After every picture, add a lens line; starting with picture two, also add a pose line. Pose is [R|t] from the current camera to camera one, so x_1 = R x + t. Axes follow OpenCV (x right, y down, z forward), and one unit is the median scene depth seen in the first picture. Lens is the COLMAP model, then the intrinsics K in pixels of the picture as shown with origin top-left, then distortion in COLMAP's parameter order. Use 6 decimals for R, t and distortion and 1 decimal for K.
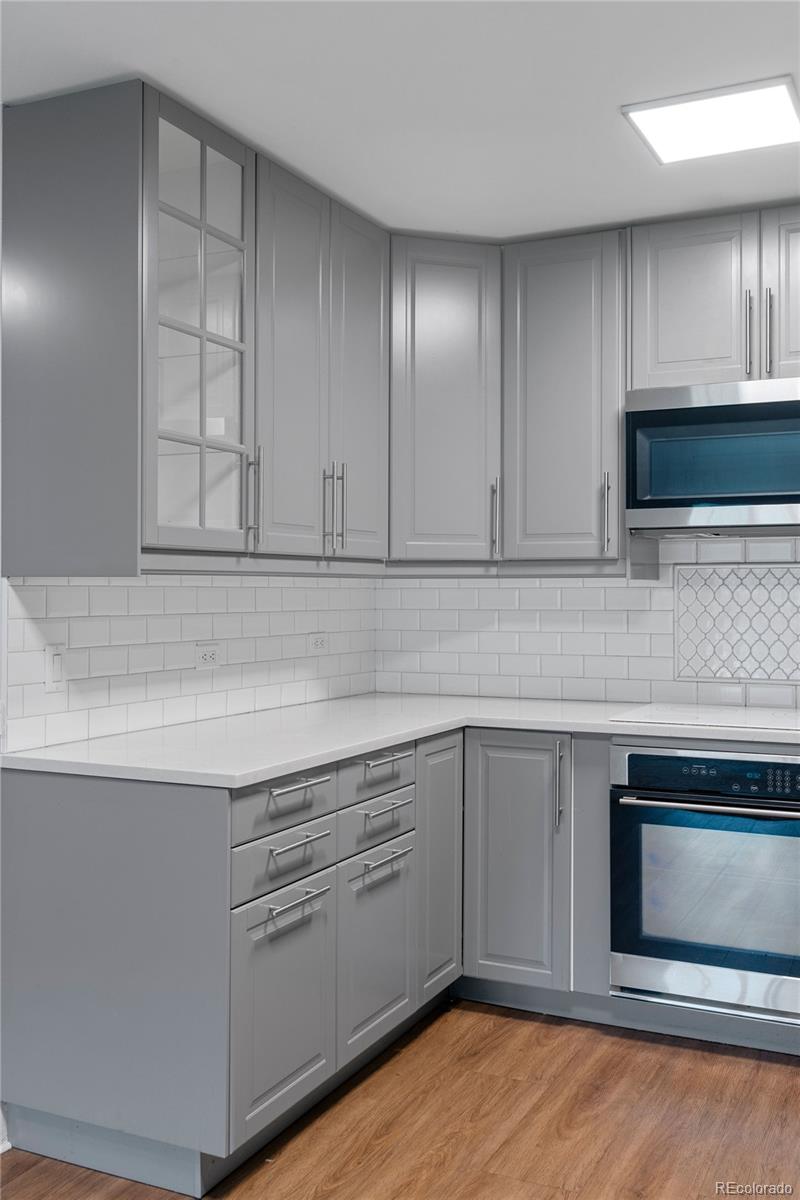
lens RADIAL K [[1172.2, 0, 396.4], [0, 1172.2, 587.7], [0, 0, 1]] dist [0.005785, 0.004454]
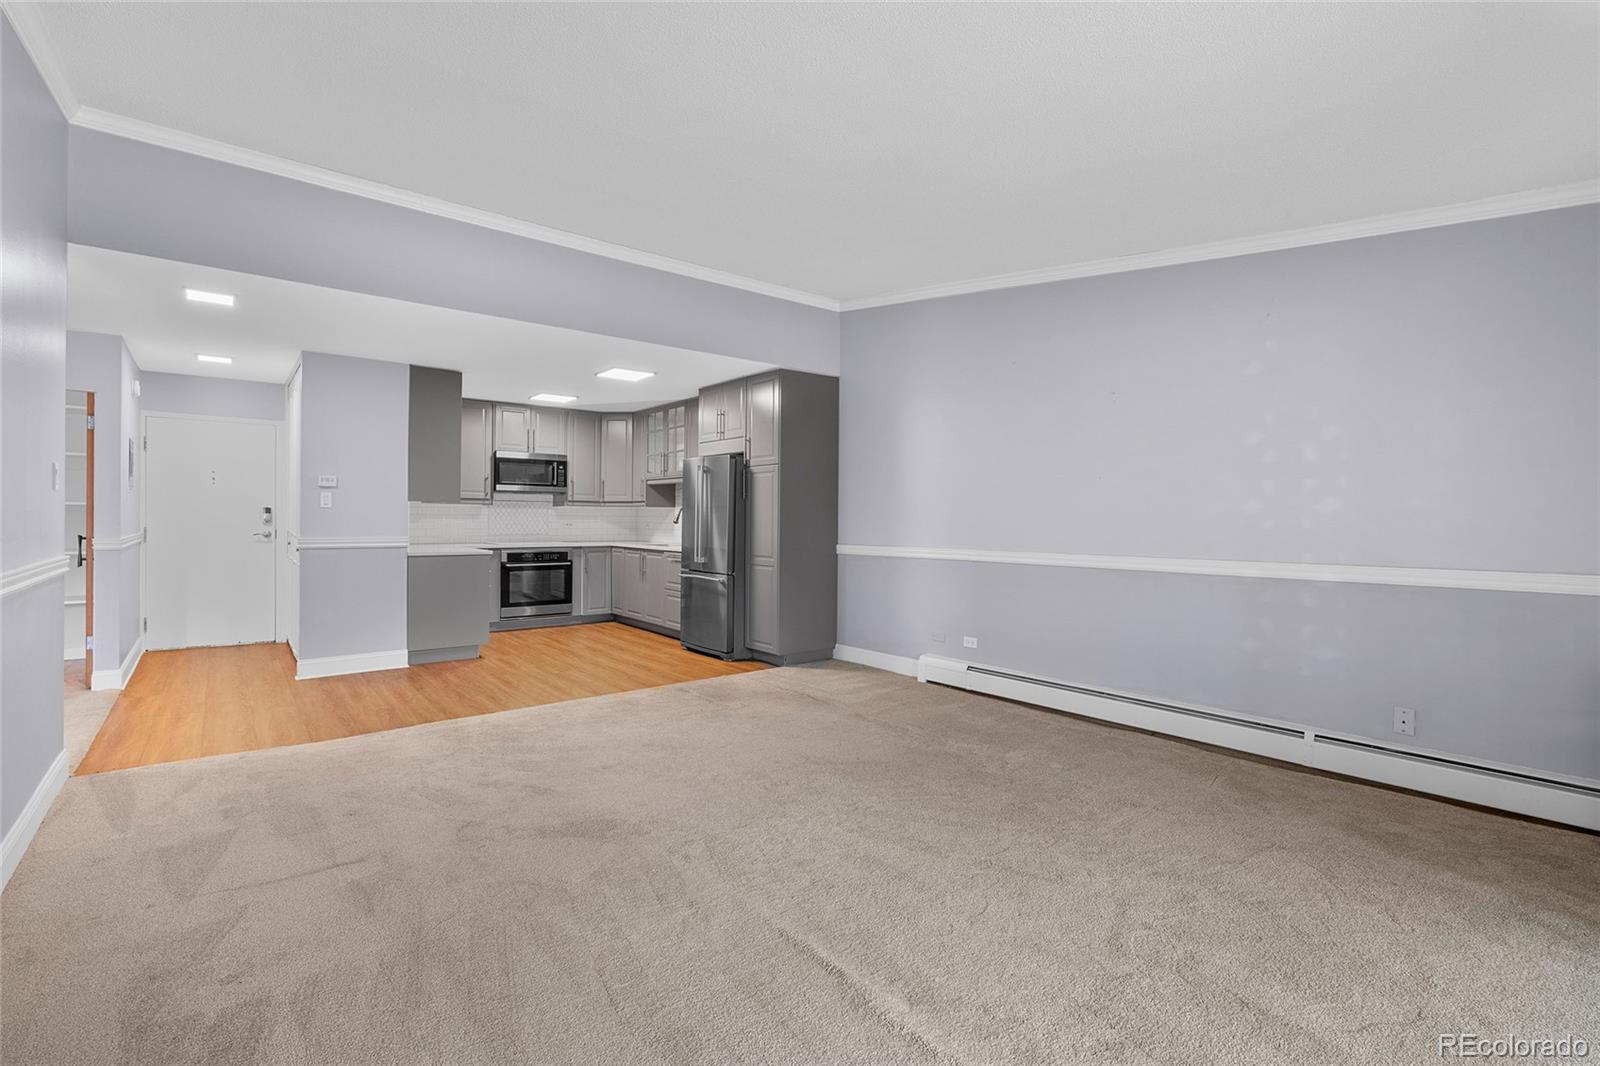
lens RADIAL K [[718.0, 0, 792.4], [0, 718.0, 522.9], [0, 0, 1]] dist [-0.001339, -0.000090]
pose [[0.429758, -0.002226, 0.902941, -1.420993], [-0.010601, 0.999916, 0.007511, 0.021731], [-0.902882, -0.012801, 0.429698, -0.751057]]
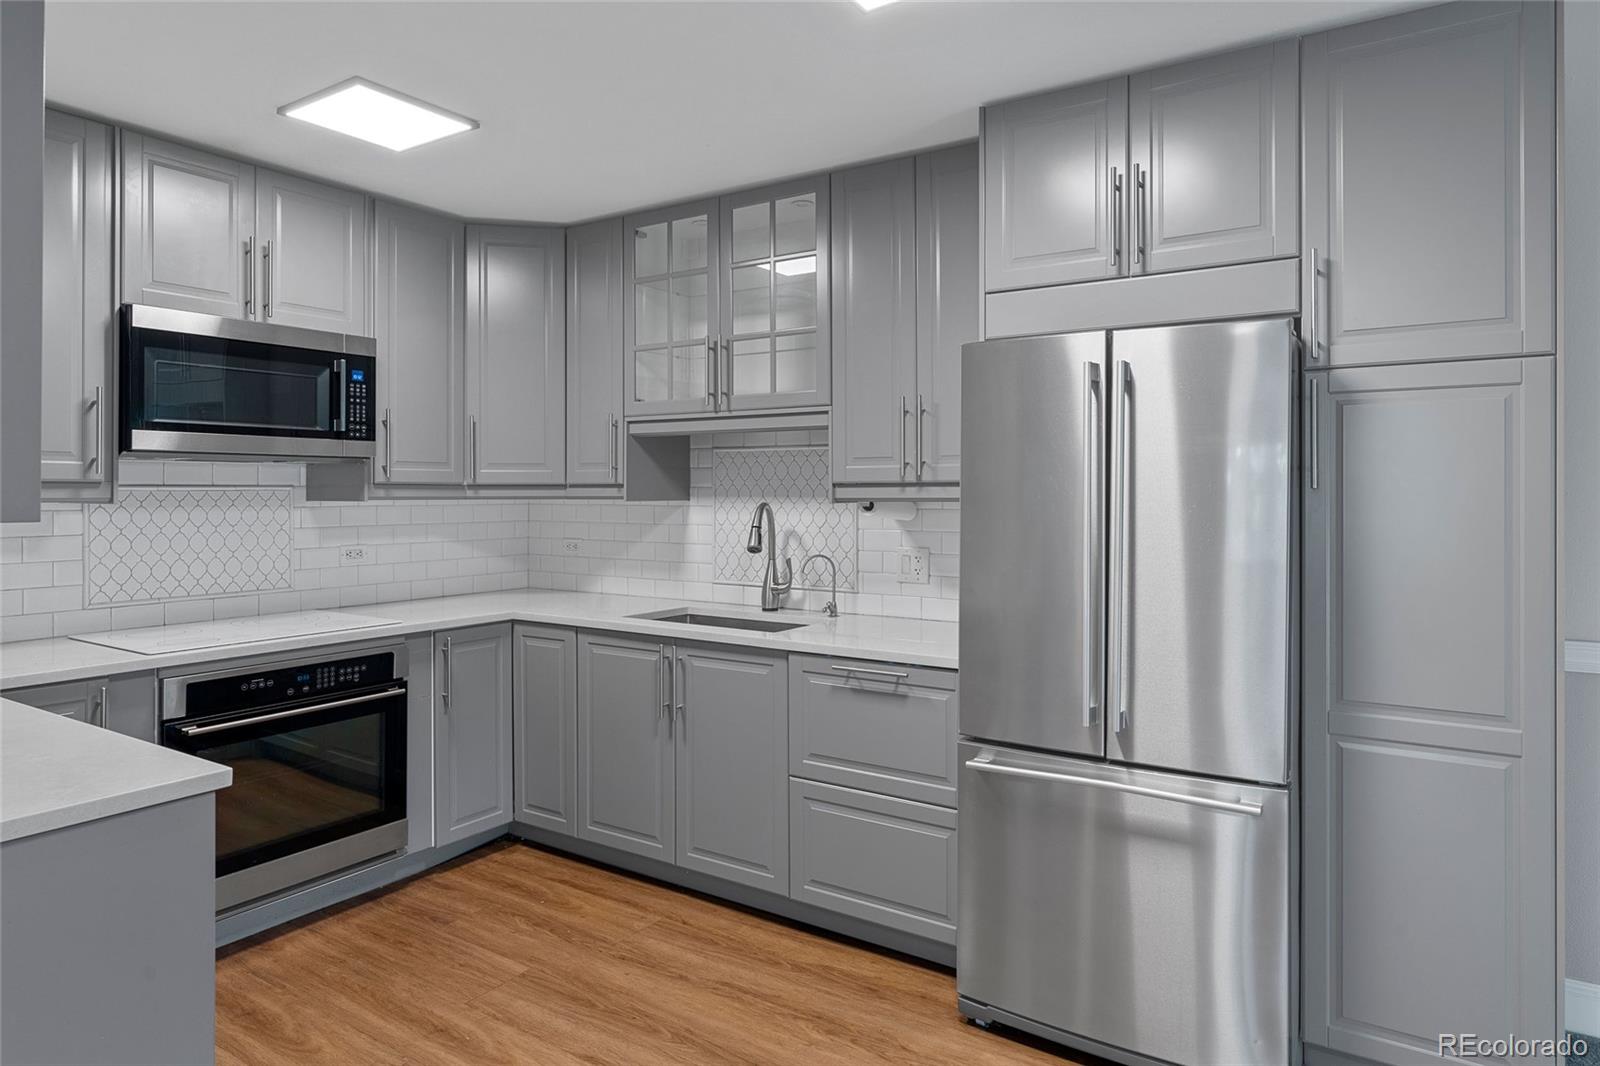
lens RADIAL K [[970.2, 0, 793.4], [0, 970.2, 492.1], [0, 0, 1]] dist [-0.004241, 0.002866]
pose [[0.130345, -0.001829, 0.991467, -0.531259], [-0.003426, 0.999991, 0.002295, -0.021630], [-0.991463, -0.003696, 0.130338, 0.388470]]
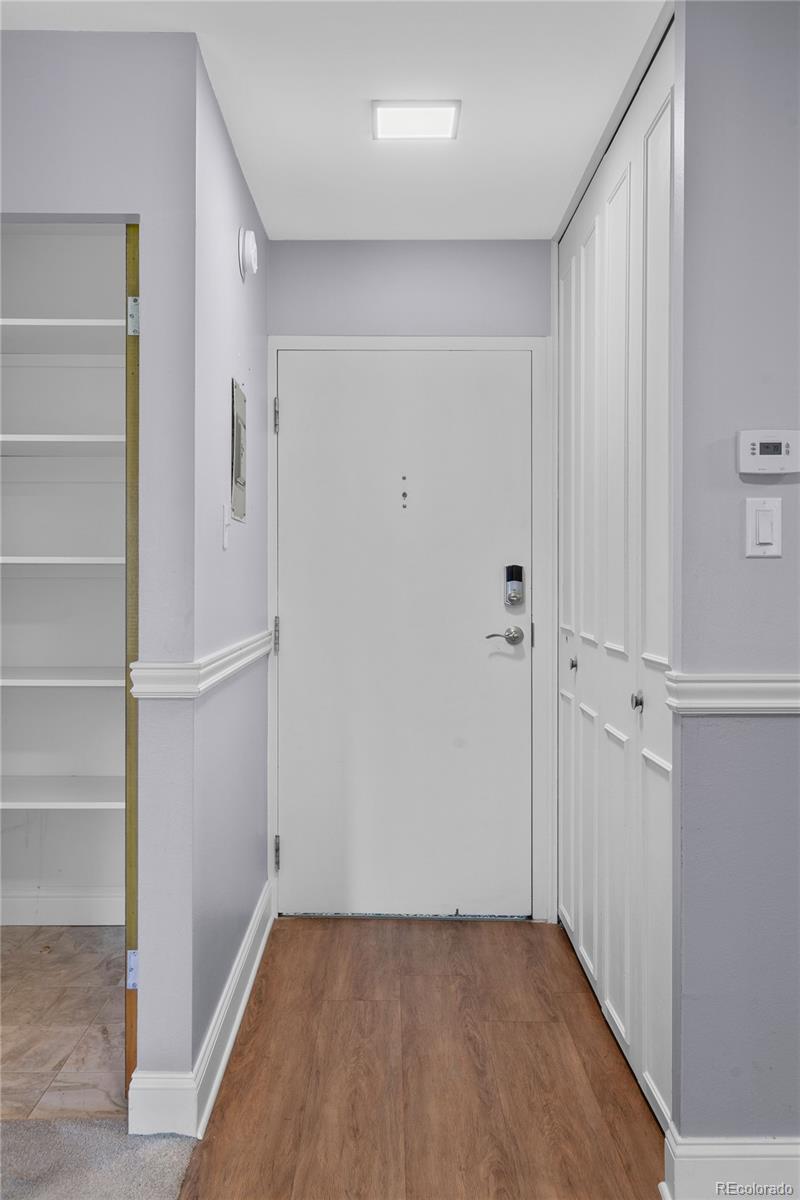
lens RADIAL K [[1158.6, 0, 400.0], [0, 1158.6, 600.0], [0, 0, 1]] dist [0.001788, 0.002509]
pose [[0.894417, -0.006972, 0.447179, -0.908550], [-0.001001, 0.999845, 0.017592, 0.024140], [-0.447233, -0.016183, 0.894271, 0.373922]]
